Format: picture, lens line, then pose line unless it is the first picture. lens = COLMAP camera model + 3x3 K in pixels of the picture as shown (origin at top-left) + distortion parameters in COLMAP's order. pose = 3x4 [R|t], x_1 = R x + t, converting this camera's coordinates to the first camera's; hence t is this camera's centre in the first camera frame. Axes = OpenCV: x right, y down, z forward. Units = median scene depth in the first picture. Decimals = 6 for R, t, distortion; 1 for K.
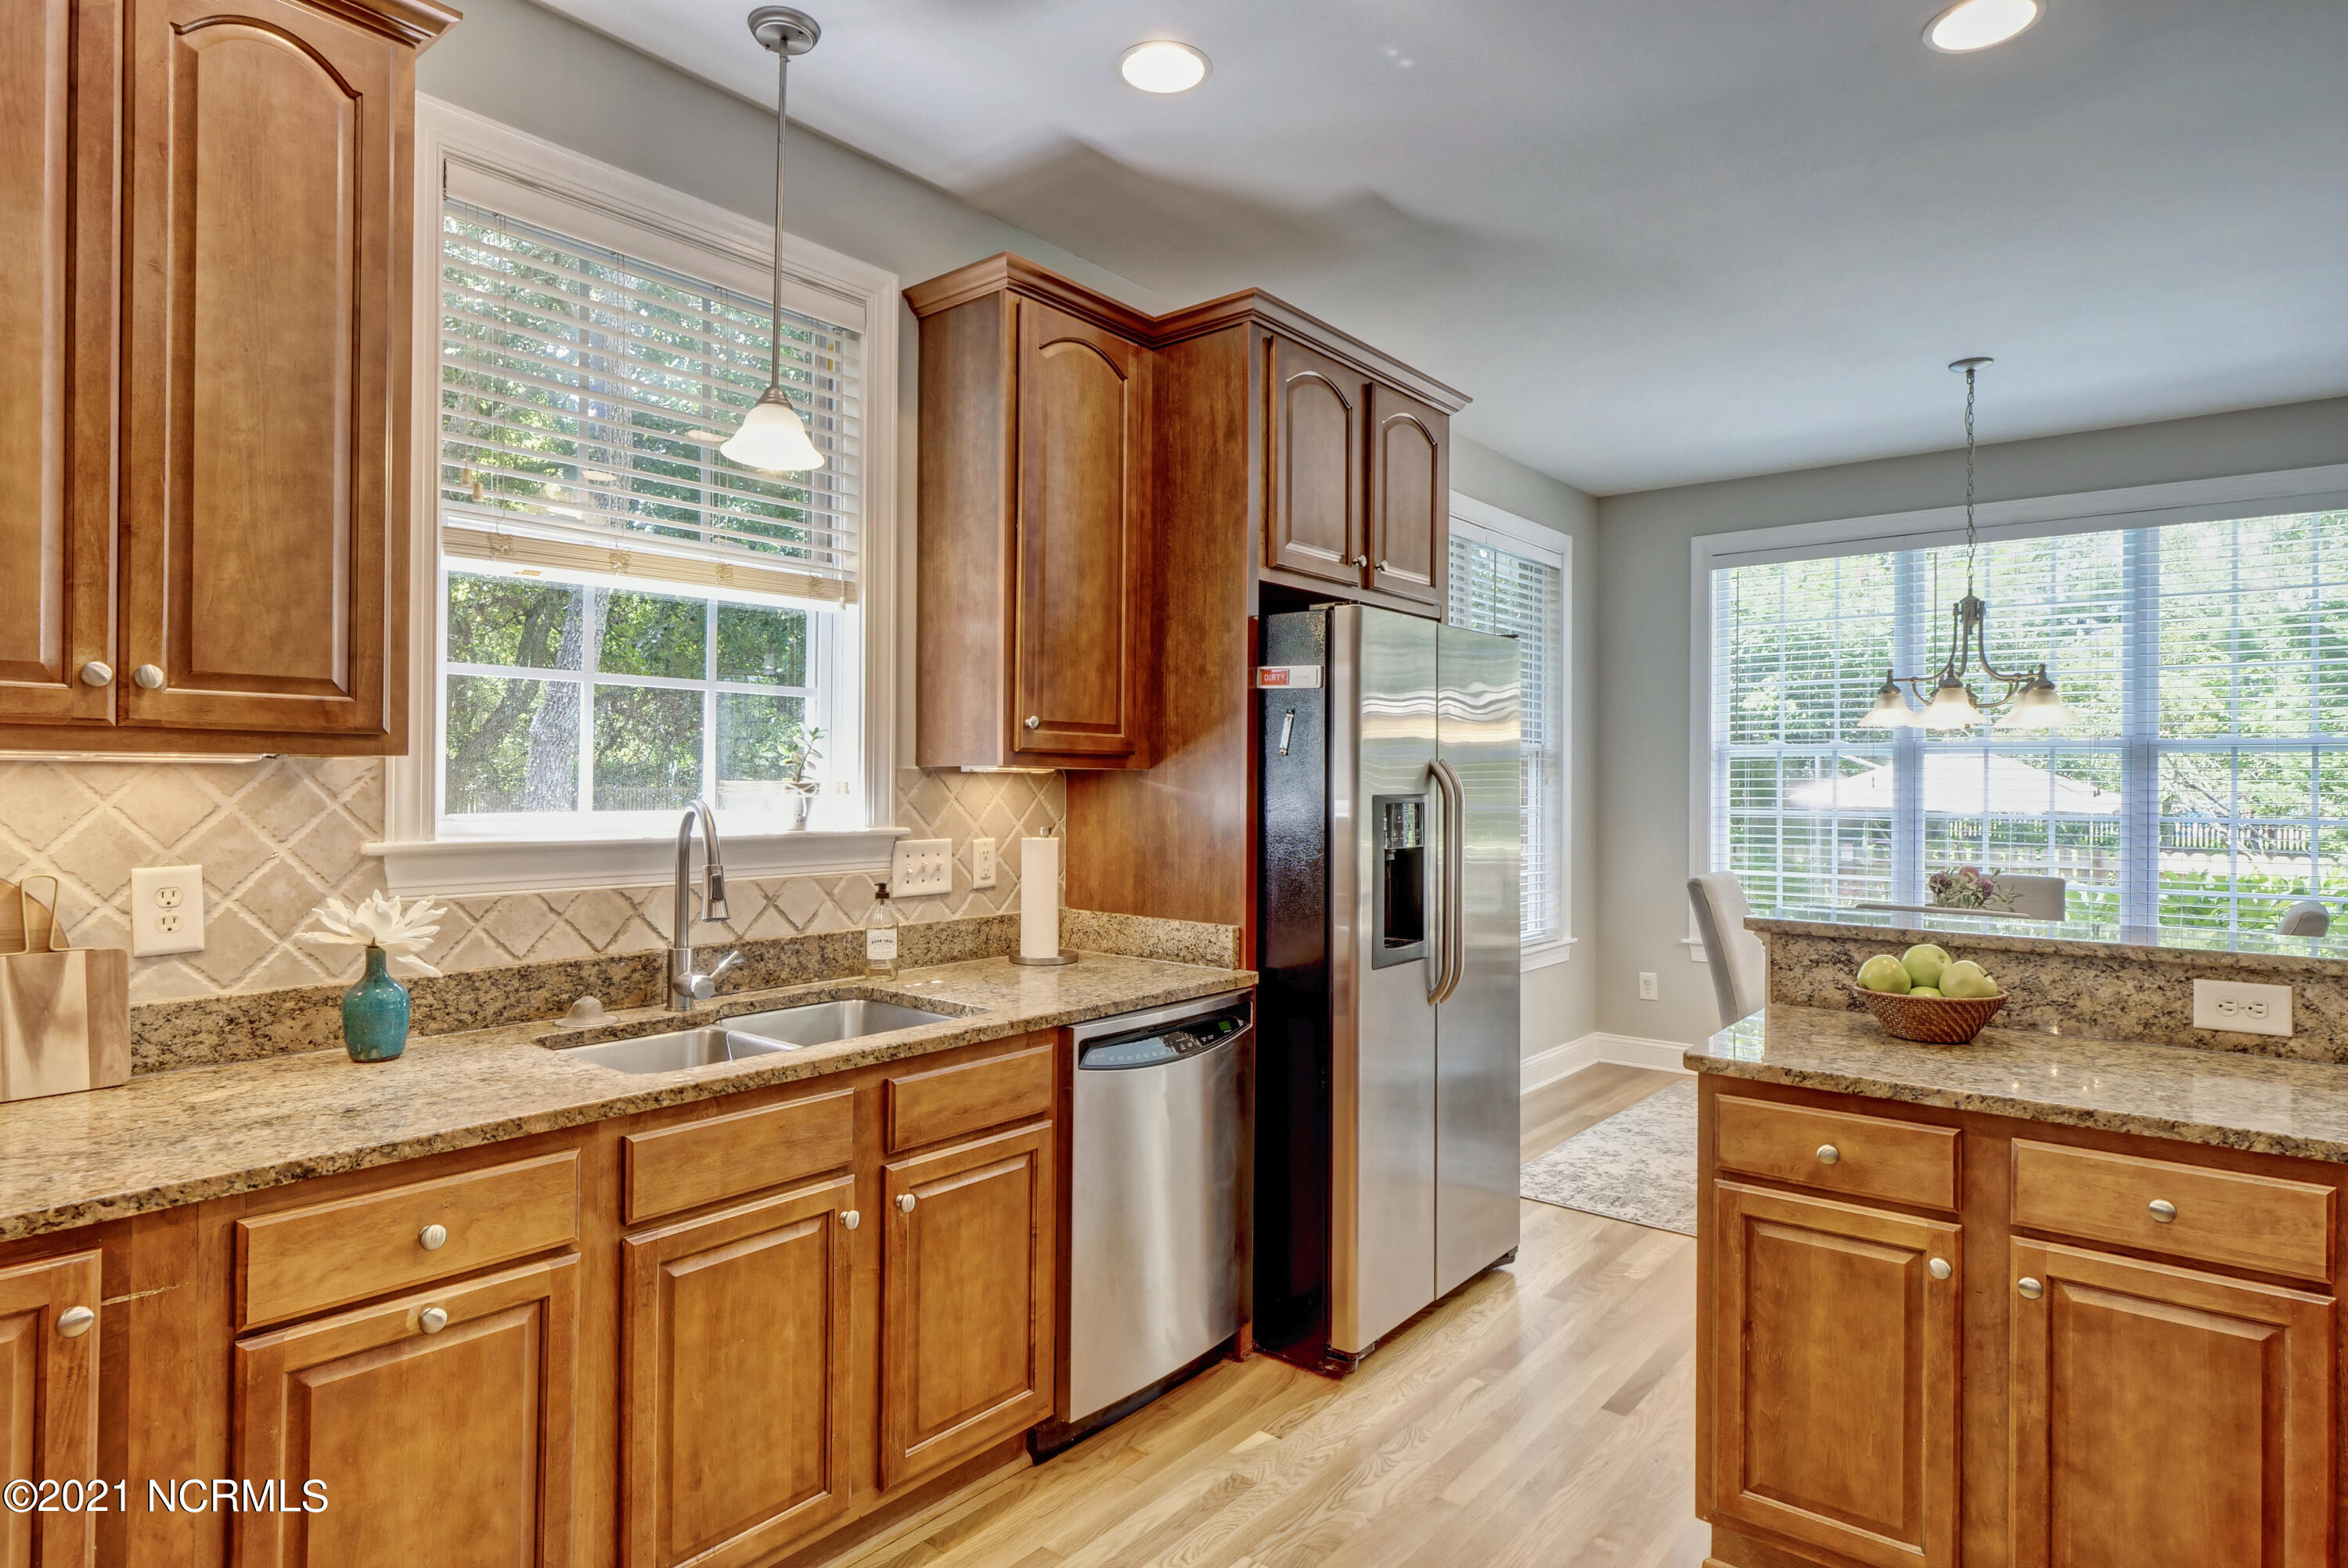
lens RADIAL K [[1276.6, 0, 1178.2], [0, 1276.6, 775.9], [0, 0, 1]] dist [-0.006272, -0.000719]
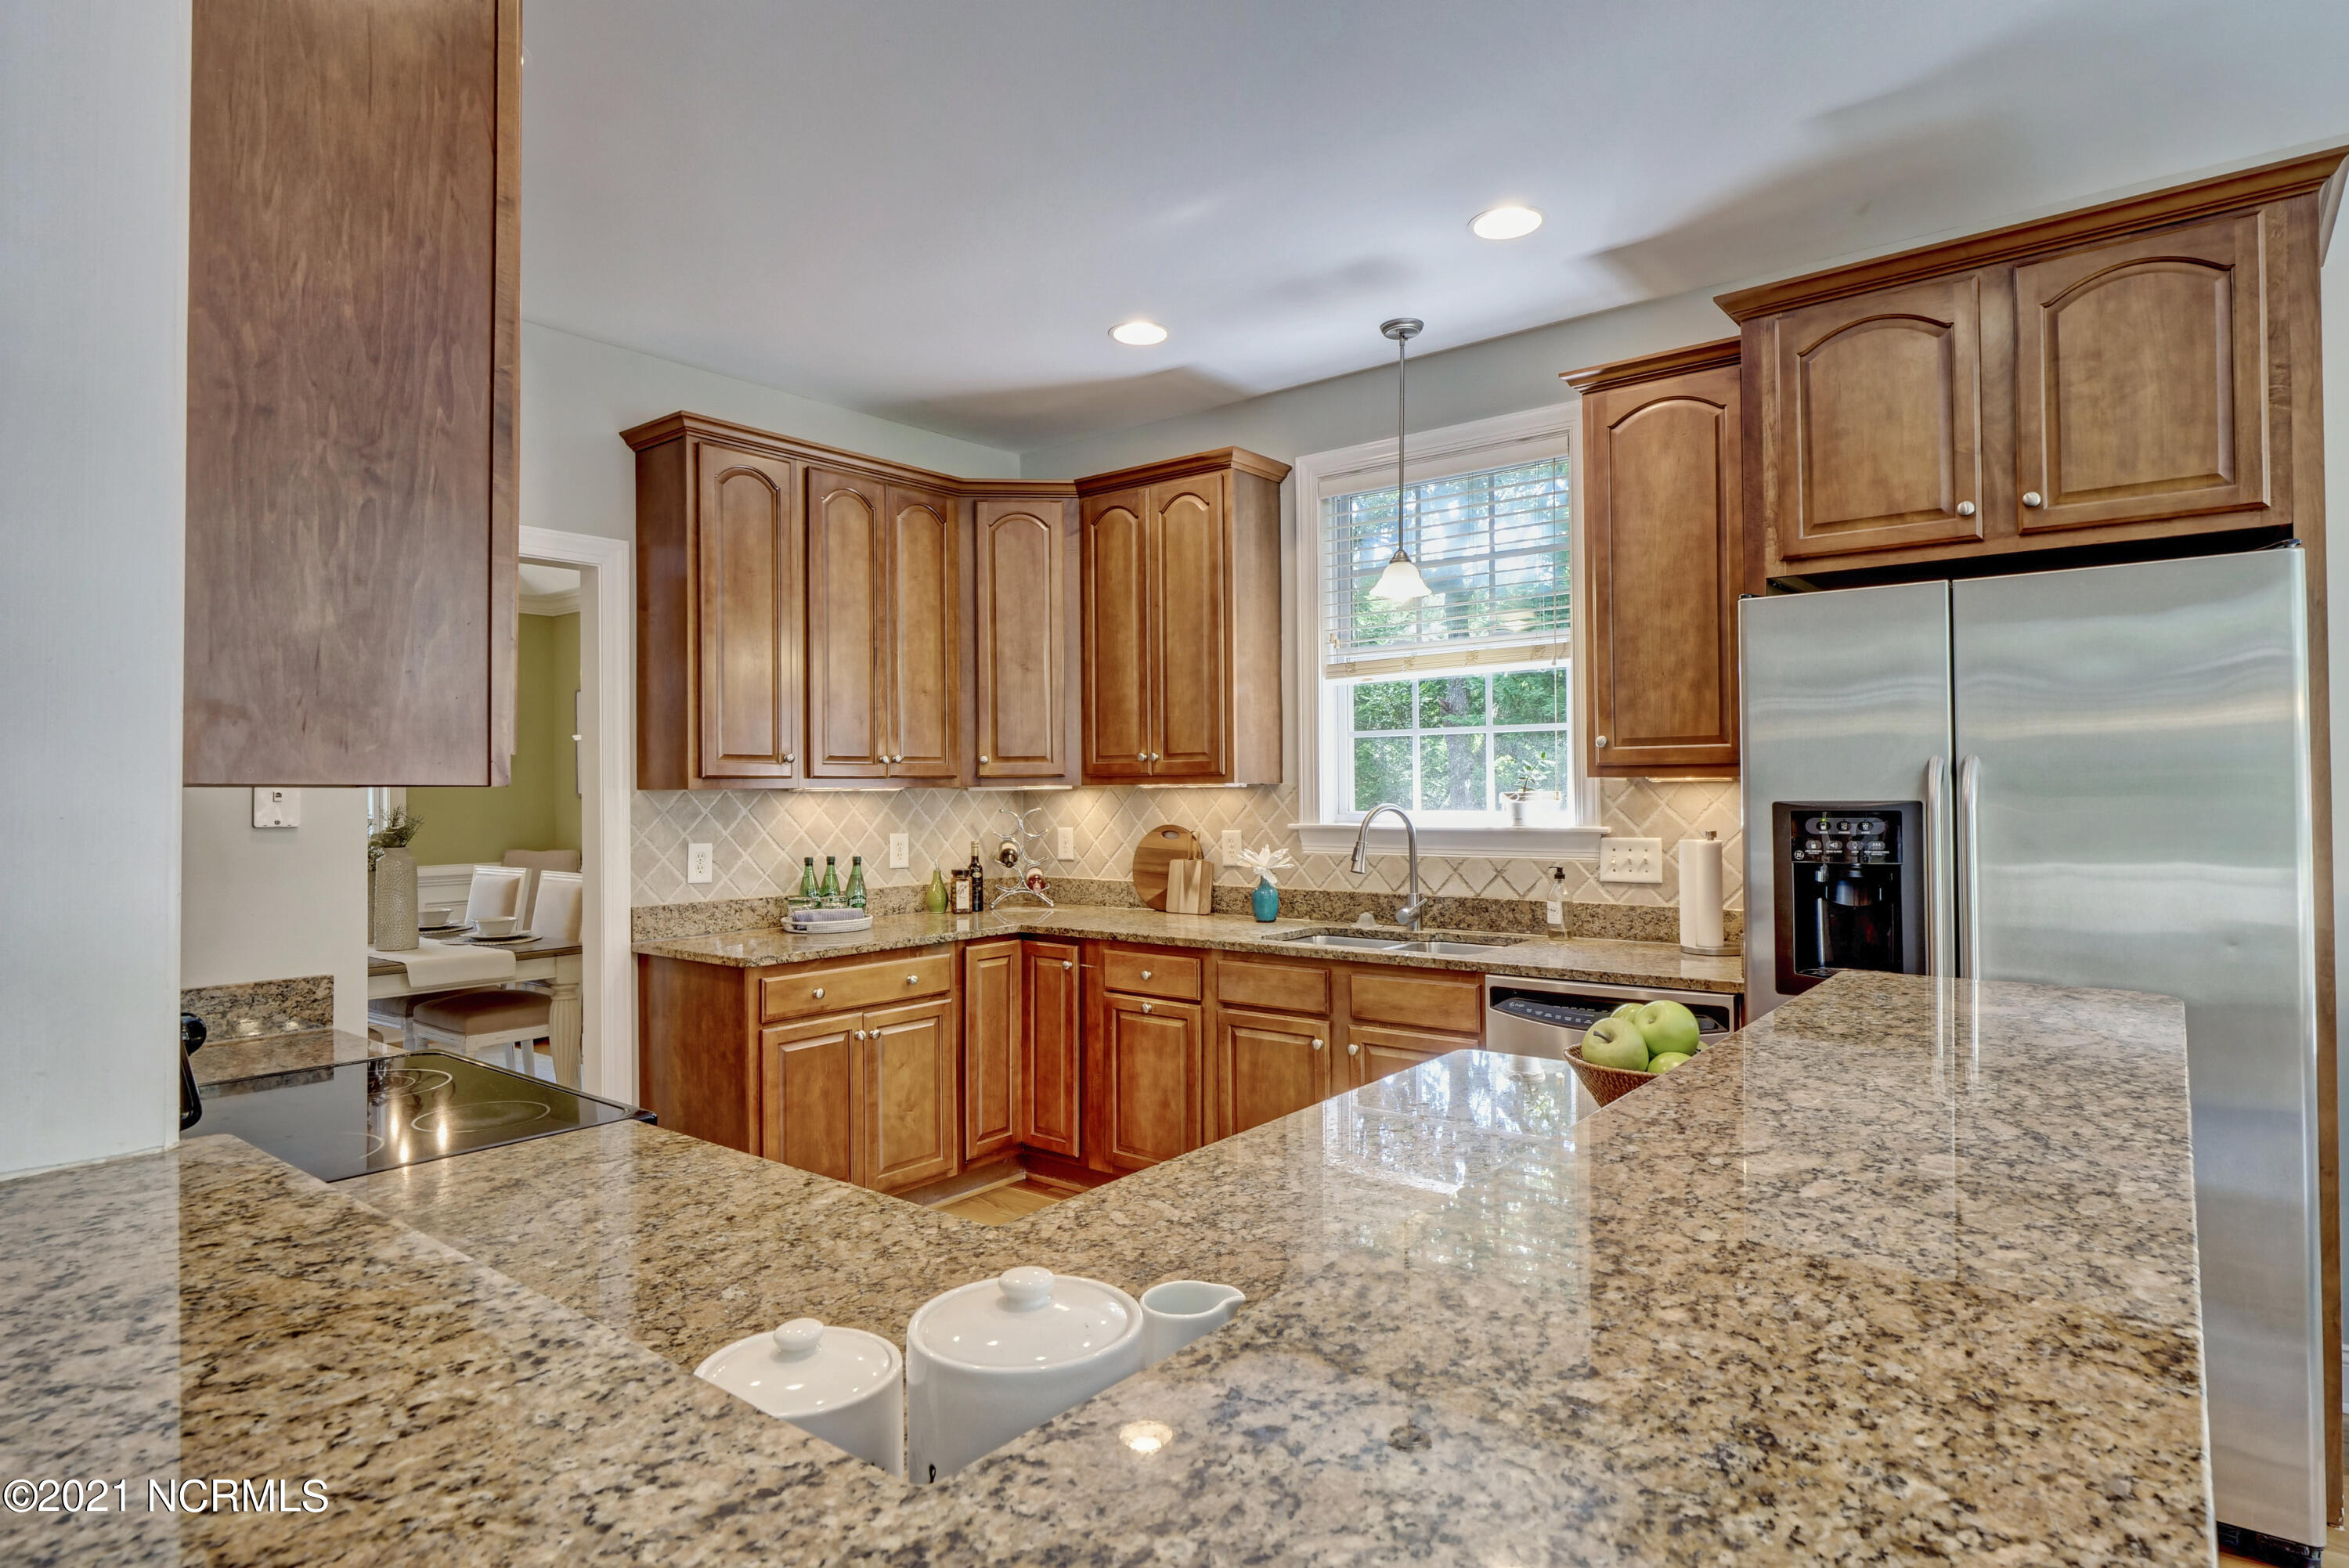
lens RADIAL K [[1277.2, 0, 1178.7], [0, 1277.2, 775.9], [0, 0, 1]] dist [-0.006272, -0.000719]
pose [[0.009683, -0.020804, -0.999737, 1.153140], [0.012093, 0.999713, -0.020687, 0.011733], [0.999880, -0.011890, 0.009932, 0.615623]]
